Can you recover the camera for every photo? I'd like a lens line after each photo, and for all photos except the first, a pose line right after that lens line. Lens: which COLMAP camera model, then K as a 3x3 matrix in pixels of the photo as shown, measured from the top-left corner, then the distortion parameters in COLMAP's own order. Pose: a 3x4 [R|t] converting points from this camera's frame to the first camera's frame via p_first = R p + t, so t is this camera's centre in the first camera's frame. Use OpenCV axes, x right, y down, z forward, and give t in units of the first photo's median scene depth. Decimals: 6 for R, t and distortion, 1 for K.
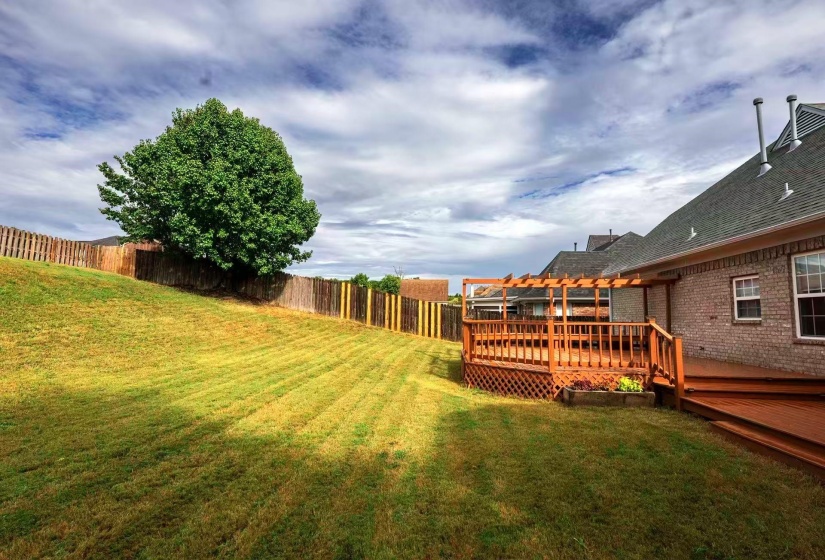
lens RADIAL K [[375.7, 0, 412.5], [0, 375.7, 280.0], [0, 0, 1]] dist [0.000891, 0.000055]
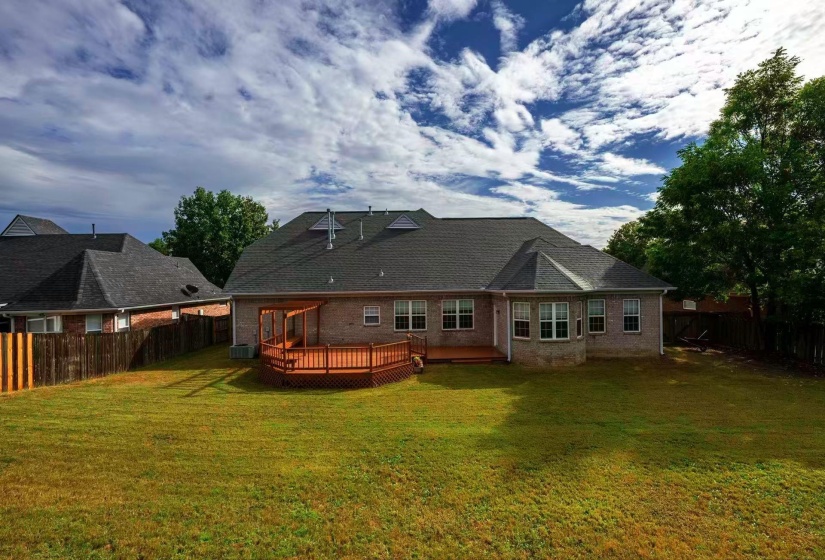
lens RADIAL K [[329.1, 0, 412.5], [0, 329.1, 280.0], [0, 0, 1]] dist [0.000223, -0.000026]
pose [[-0.100516, -0.002870, 0.994931, -0.614790], [-0.088759, 0.996034, -0.006094, -0.091936], [-0.990968, -0.088922, -0.100372, 0.461192]]
